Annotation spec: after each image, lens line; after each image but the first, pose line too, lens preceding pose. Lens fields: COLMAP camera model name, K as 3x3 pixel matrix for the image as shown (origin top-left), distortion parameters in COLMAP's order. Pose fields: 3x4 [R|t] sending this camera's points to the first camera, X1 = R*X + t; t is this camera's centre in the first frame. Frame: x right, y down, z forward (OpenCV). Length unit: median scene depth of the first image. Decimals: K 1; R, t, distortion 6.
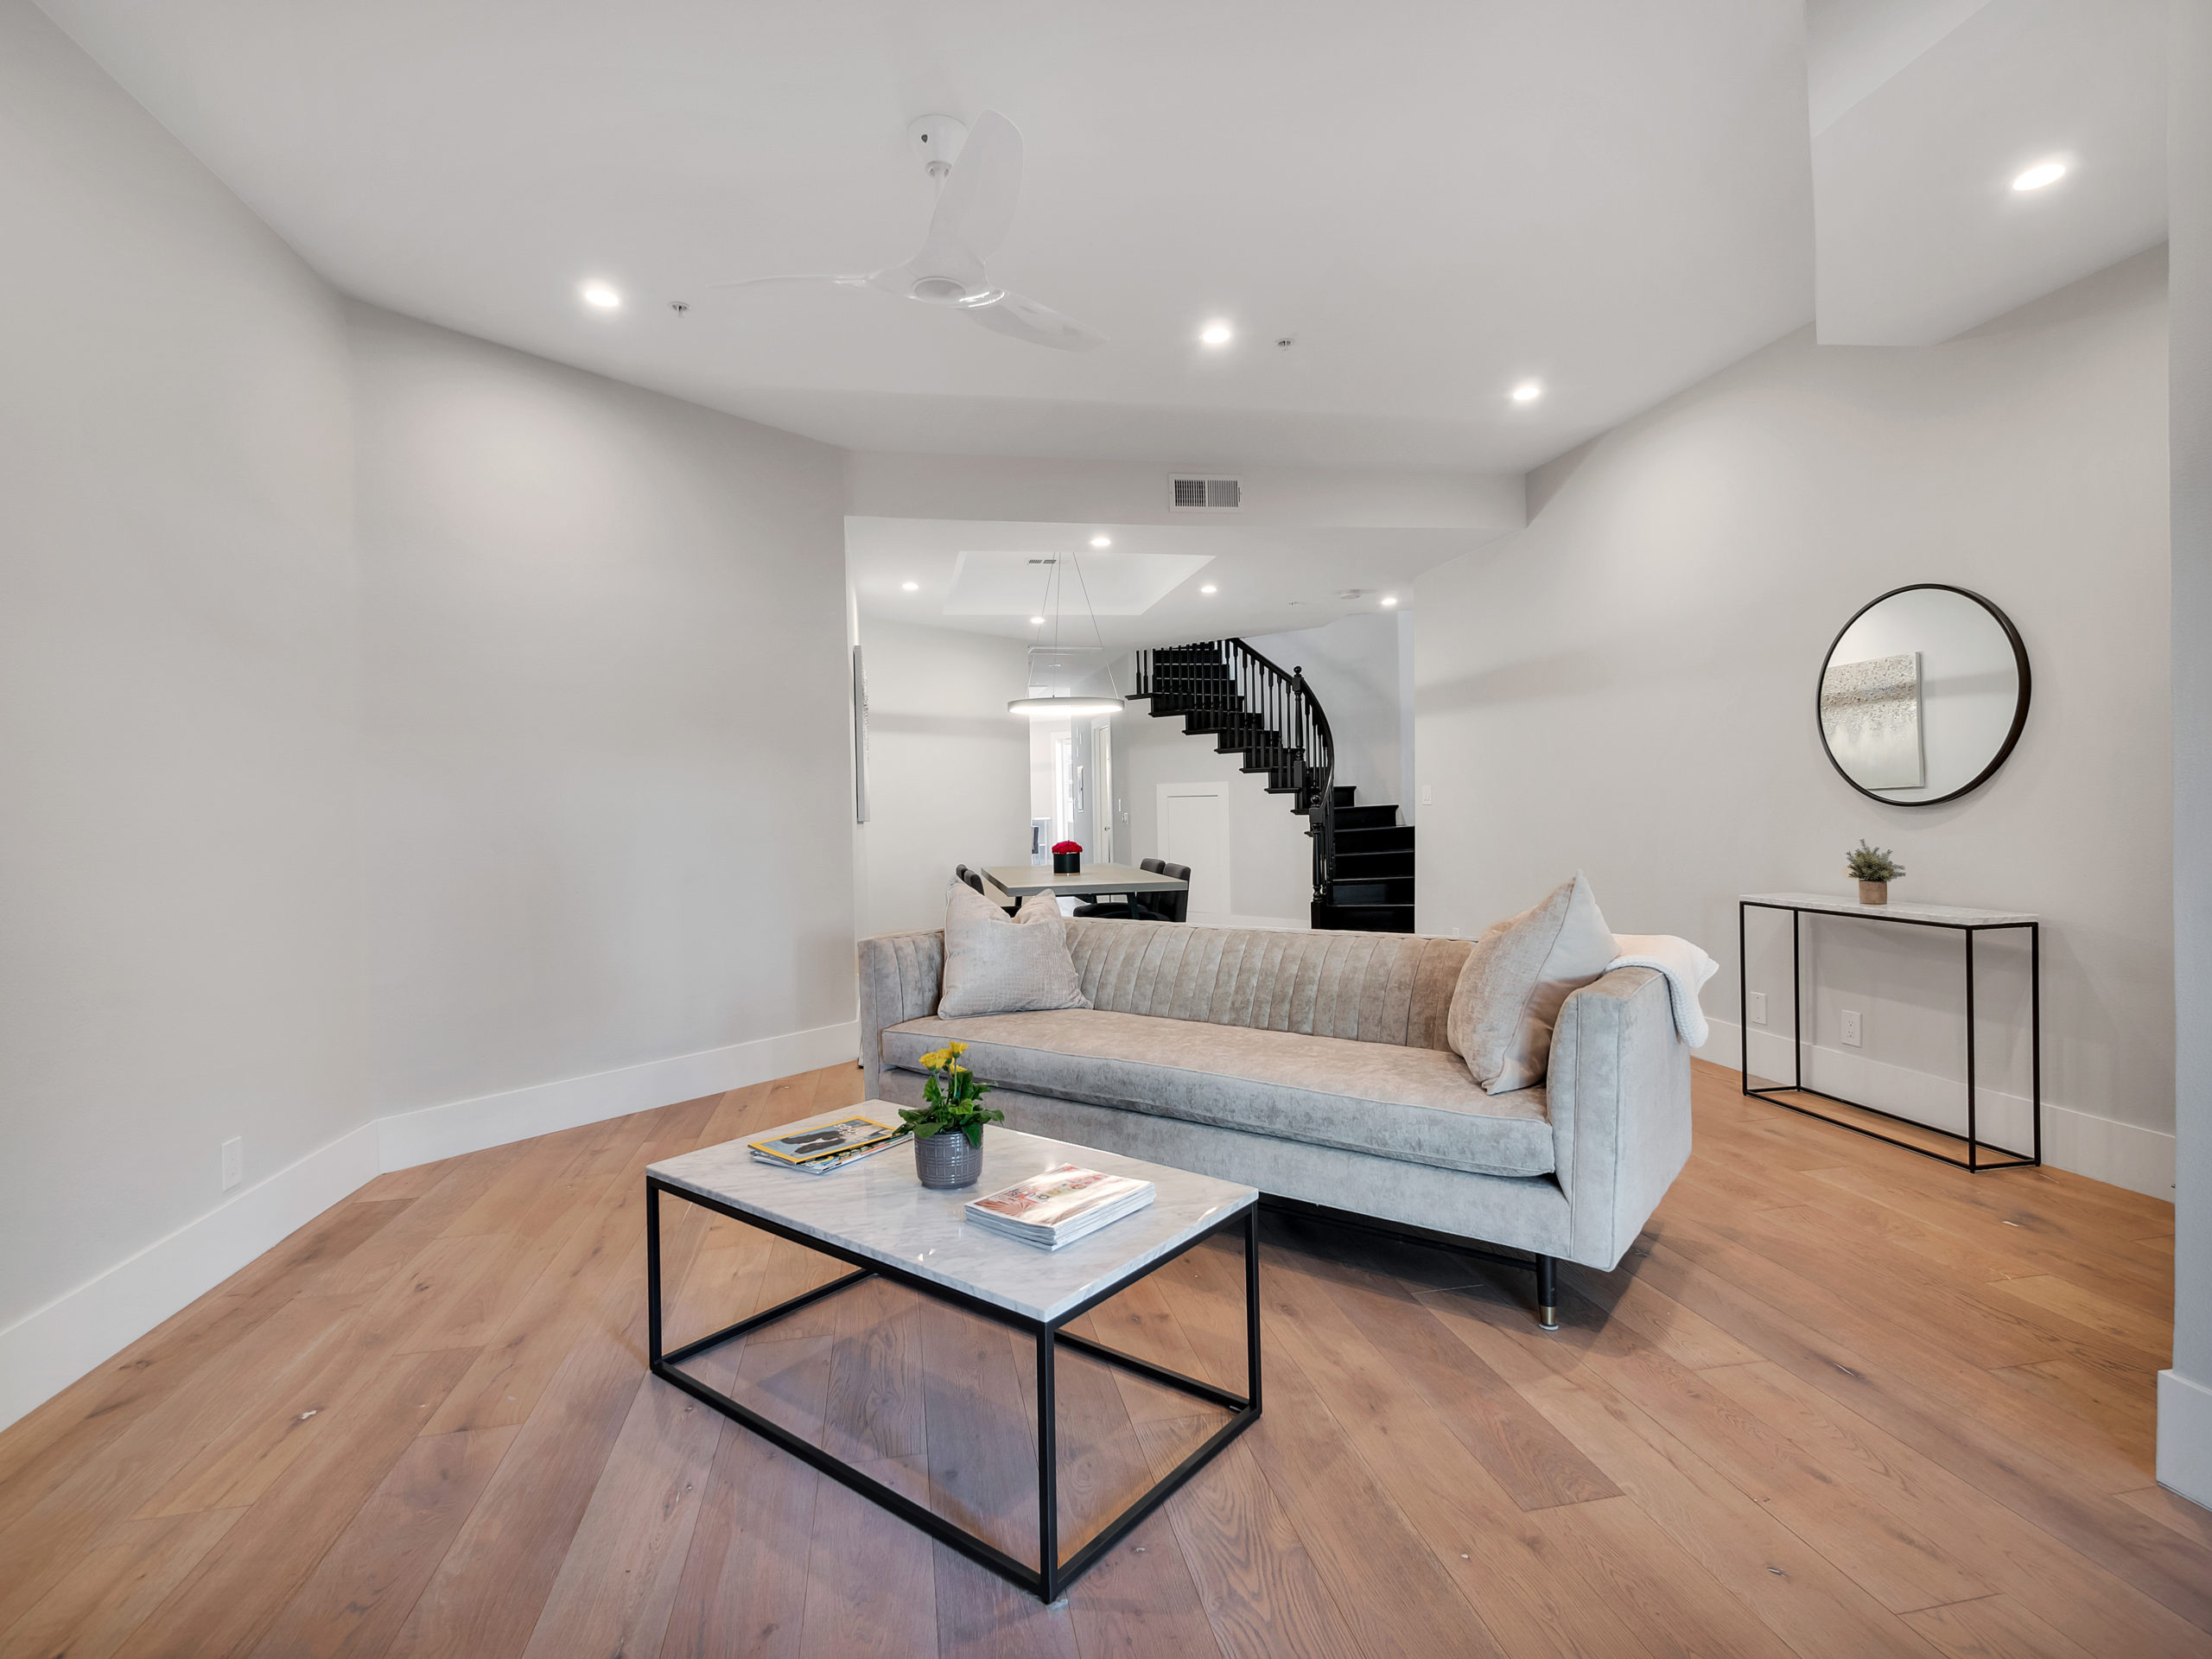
lens RADIAL K [[956.5, 0, 1106.0], [0, 956.5, 829.5], [0, 0, 1]] dist [-0.000271, -0.000005]
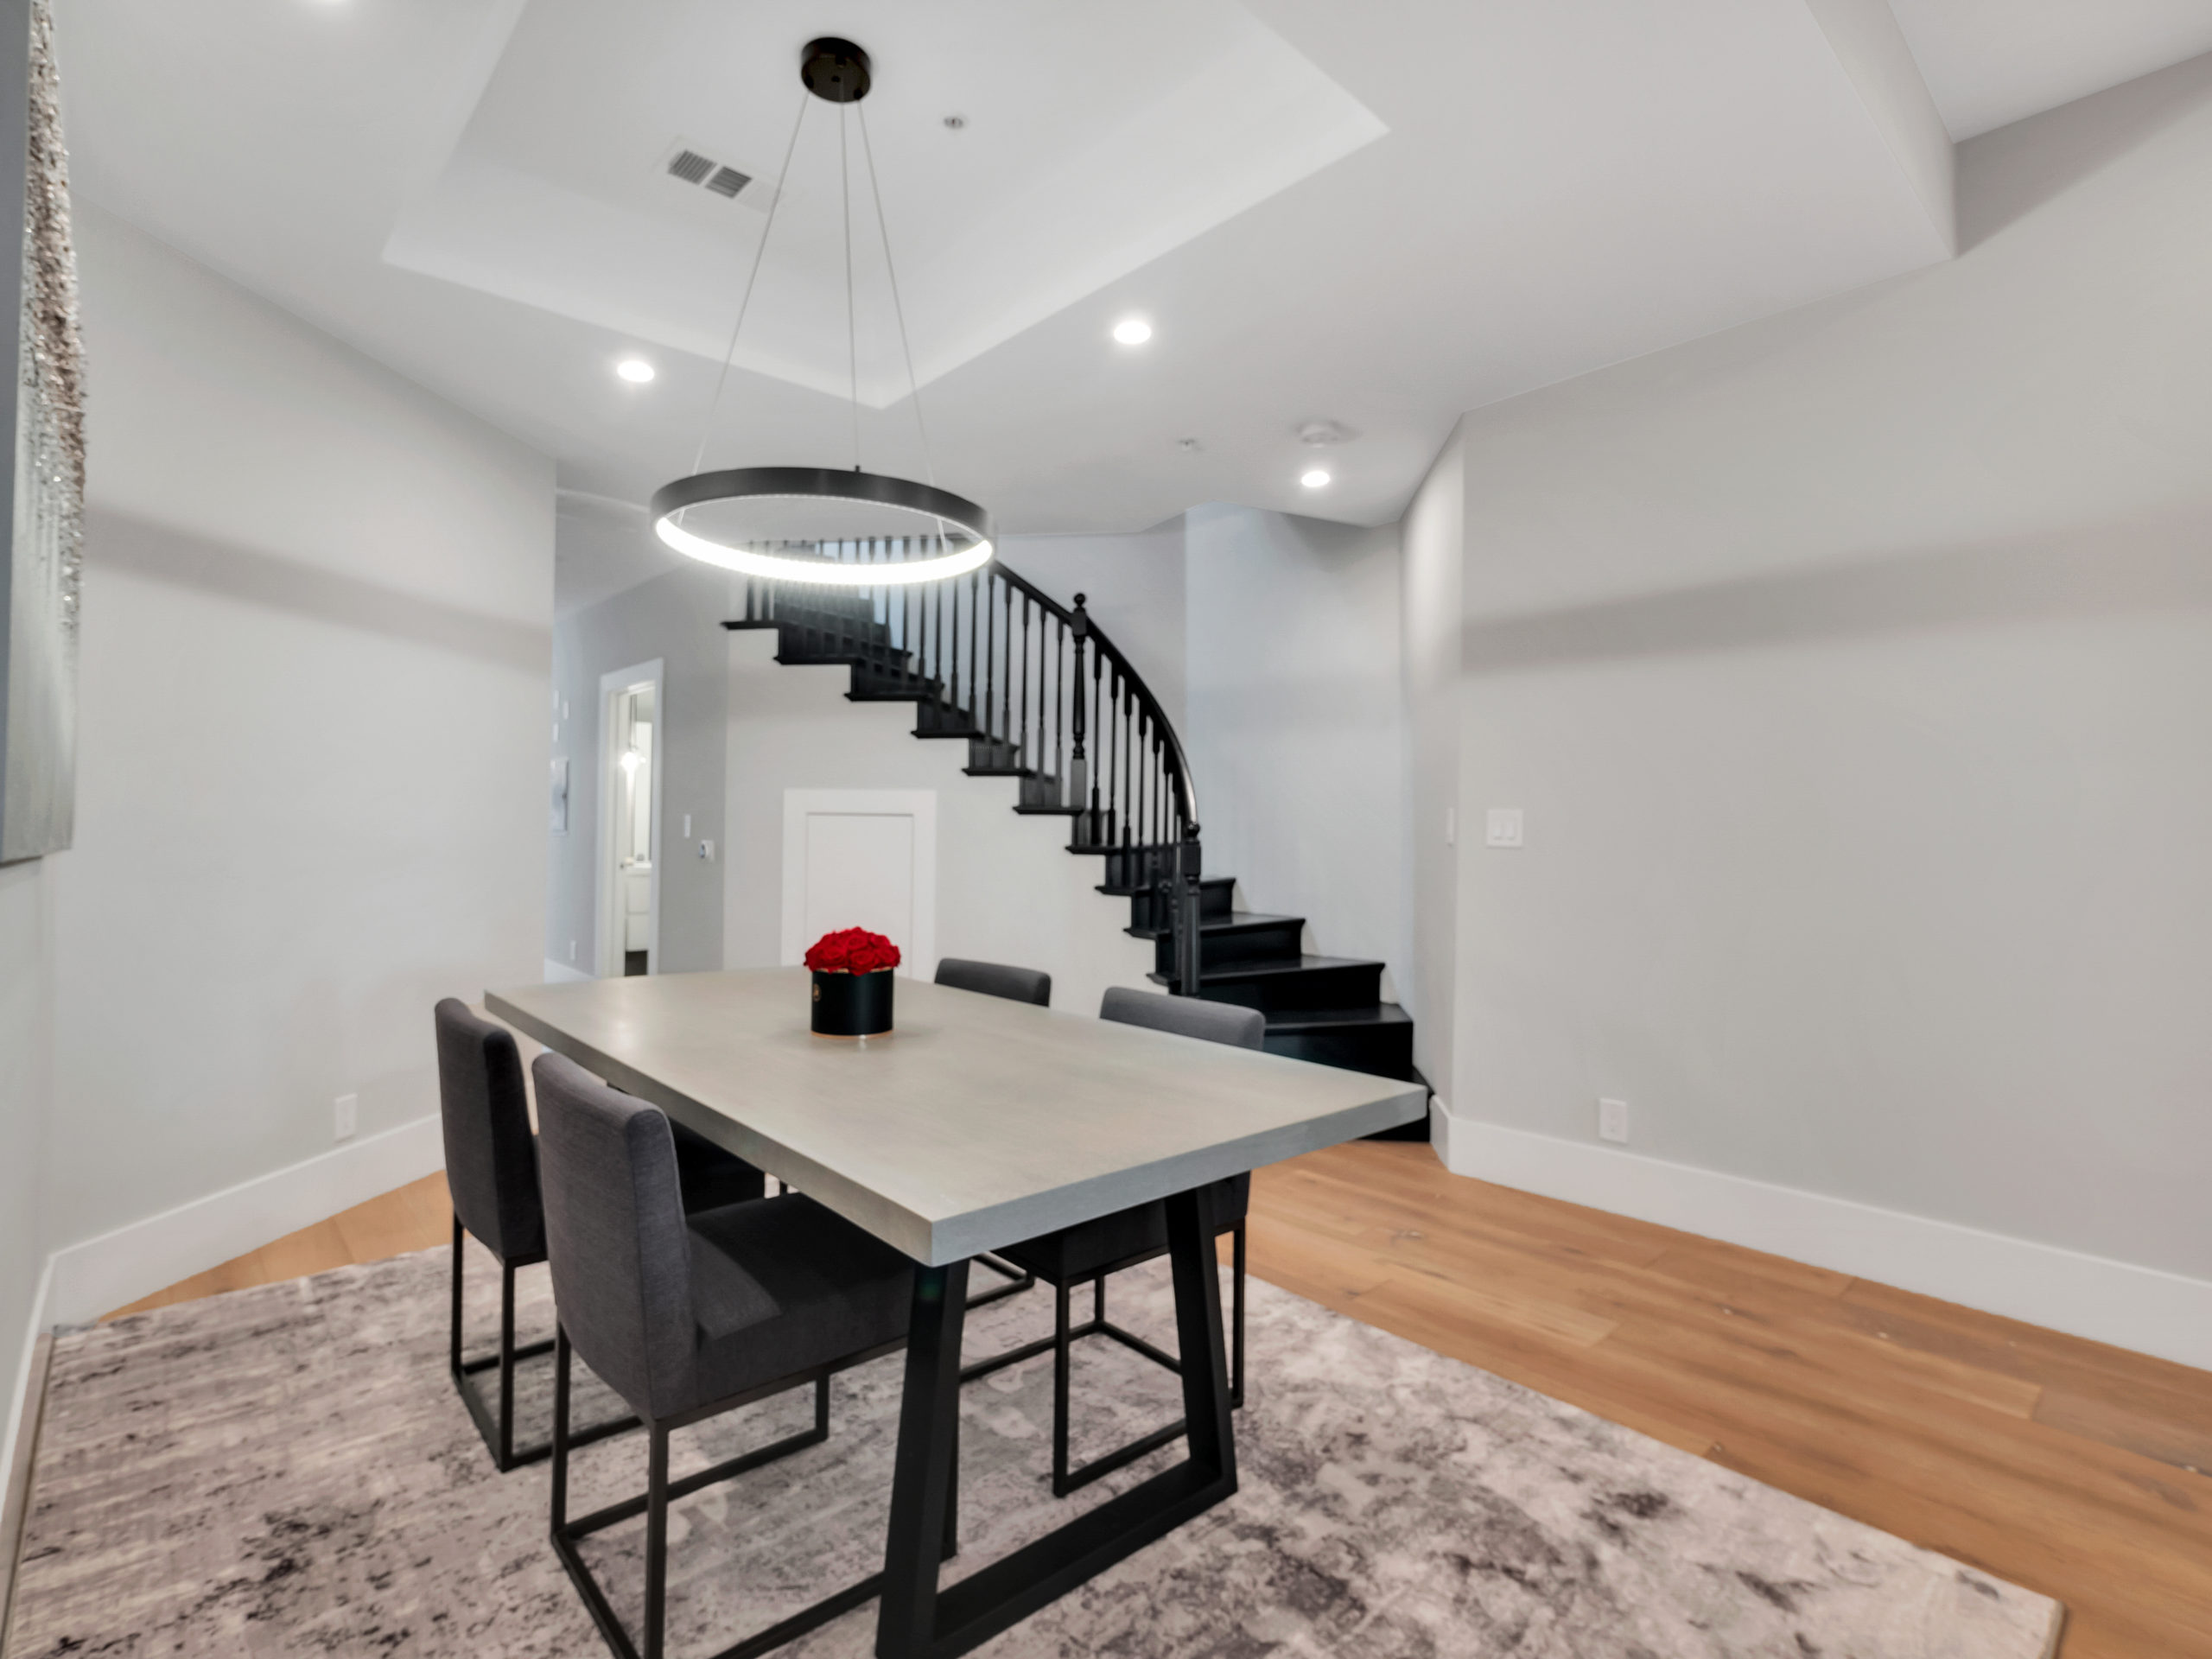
lens RADIAL K [[1107.1, 0, 1106.0], [0, 1107.1, 829.5], [0, 0, 1]] dist [-0.000431, -0.000096]
pose [[0.873247, 0.031322, 0.486271, -0.100507], [-0.016227, 0.999248, -0.035224, -0.007307], [-0.487008, 0.022869, 0.873098, 0.418749]]
